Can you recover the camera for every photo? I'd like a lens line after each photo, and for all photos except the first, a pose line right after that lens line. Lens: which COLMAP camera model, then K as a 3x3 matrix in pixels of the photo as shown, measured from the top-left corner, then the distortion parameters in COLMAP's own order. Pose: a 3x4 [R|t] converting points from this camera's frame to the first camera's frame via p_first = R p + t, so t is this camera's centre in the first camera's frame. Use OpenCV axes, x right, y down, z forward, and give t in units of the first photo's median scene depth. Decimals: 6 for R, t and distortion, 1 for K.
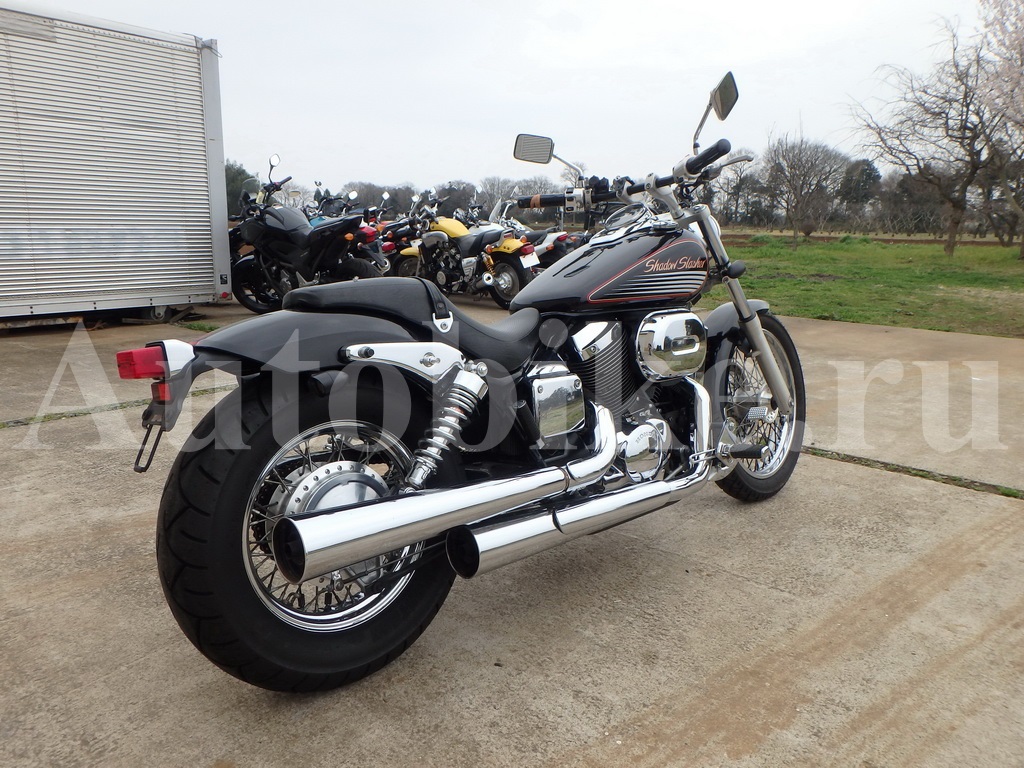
lens RADIAL K [[760.3, 0, 499.2], [0, 760.3, 366.9], [0, 0, 1]] dist [-0.006597, 0.029961]
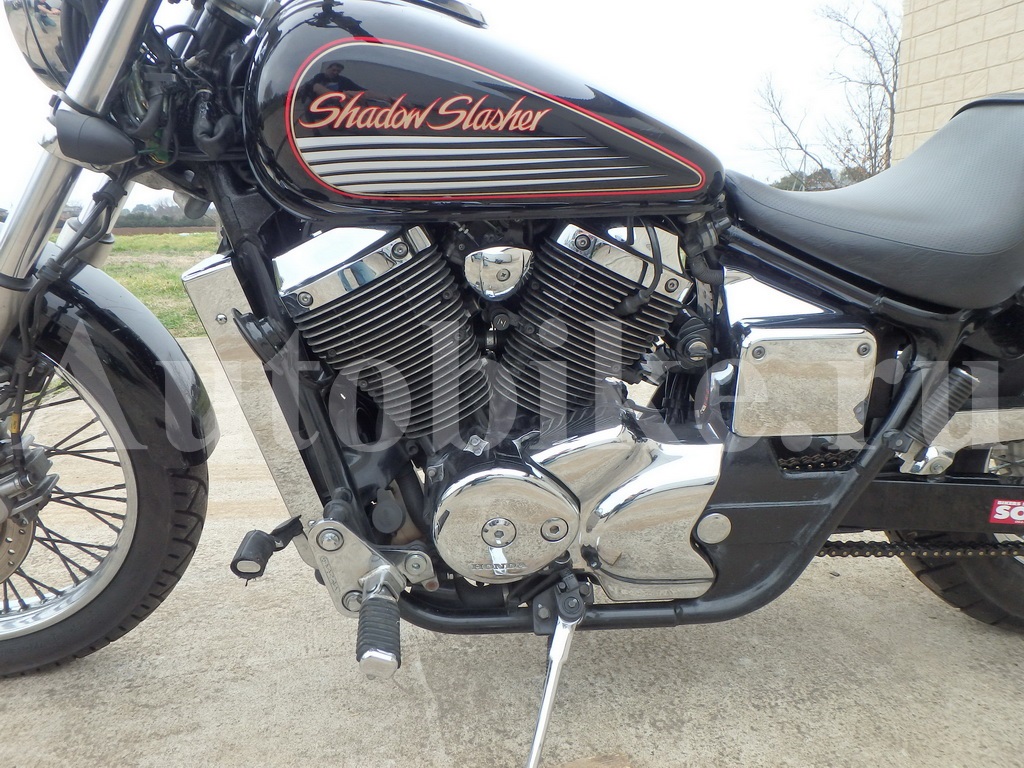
lens RADIAL K [[755.7, 0, 509.7], [0, 755.7, 365.1], [0, 0, 1]] dist [-0.010970, 0.015421]
pose [[-0.790065, -0.126416, 0.599847, -0.162907], [0.109764, 0.933521, 0.341308, -0.140829], [-0.603116, 0.335497, -0.723666, 1.470859]]
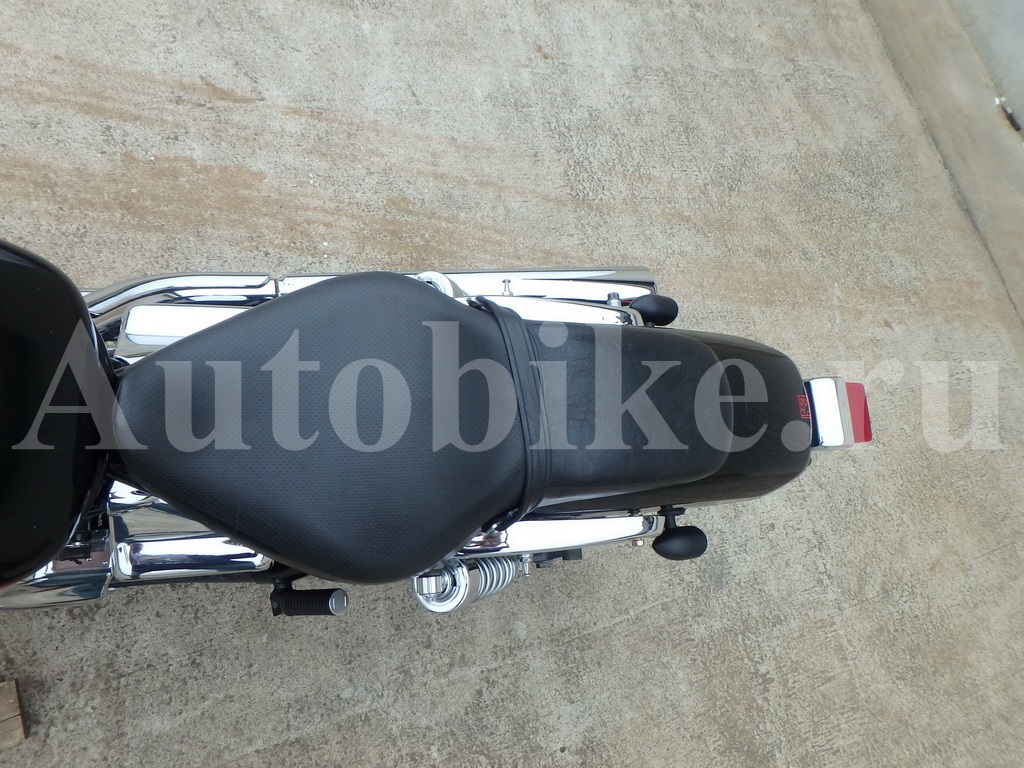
lens RADIAL K [[756.9, 0, 513.8], [0, 756.9, 372.3], [0, 0, 1]] dist [-0.006332, 0.022824]
pose [[-0.762756, -0.639143, -0.098485, -0.056030], [-0.298302, 0.212617, 0.930489, -0.462763], [-0.573776, 0.739115, -0.352832, 0.989661]]
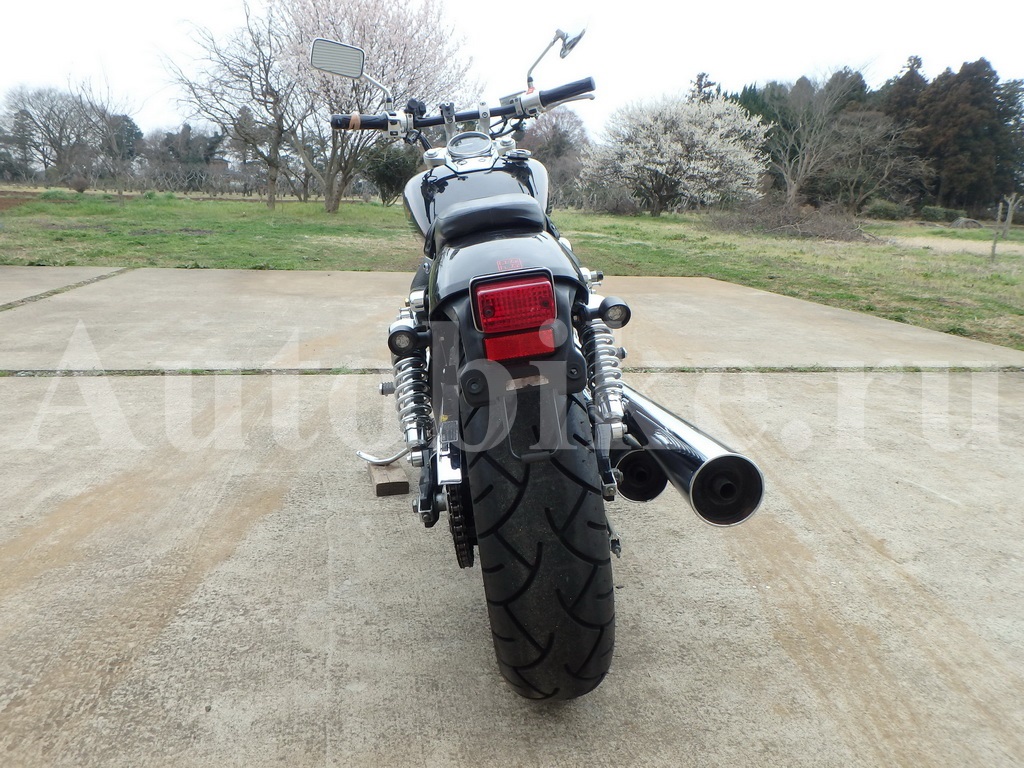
lens RADIAL K [[770.0, 0, 514.0], [0, 770.0, 358.7], [0, 0, 1]] dist [-0.017602, 0.010250]
pose [[0.626687, -0.155423, 0.763614, -0.677154], [0.124157, 0.987306, 0.099058, -0.018590], [-0.769317, 0.032730, 0.638029, 0.376516]]
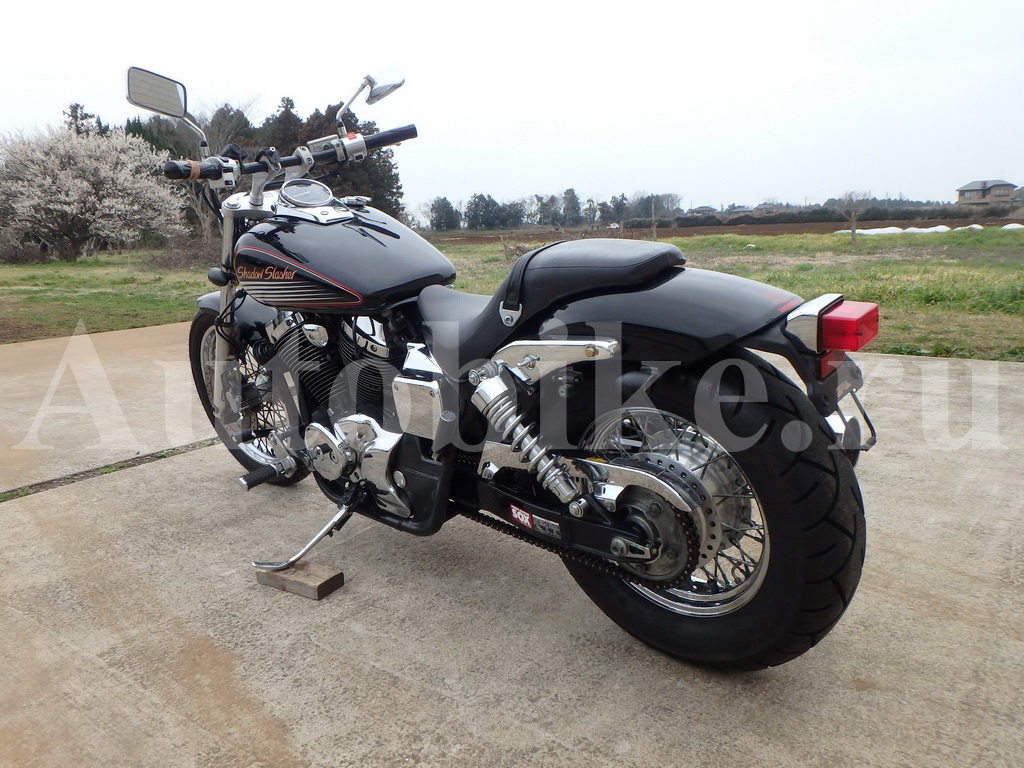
lens RADIAL K [[768.3, 0, 501.8], [0, 768.3, 347.7], [0, 0, 1]] dist [-0.055813, 0.107571]
pose [[-0.063403, -0.167464, 0.983837, -0.868820], [0.222059, 0.958740, 0.177503, -0.148634], [-0.972970, 0.229724, -0.023600, 0.944084]]
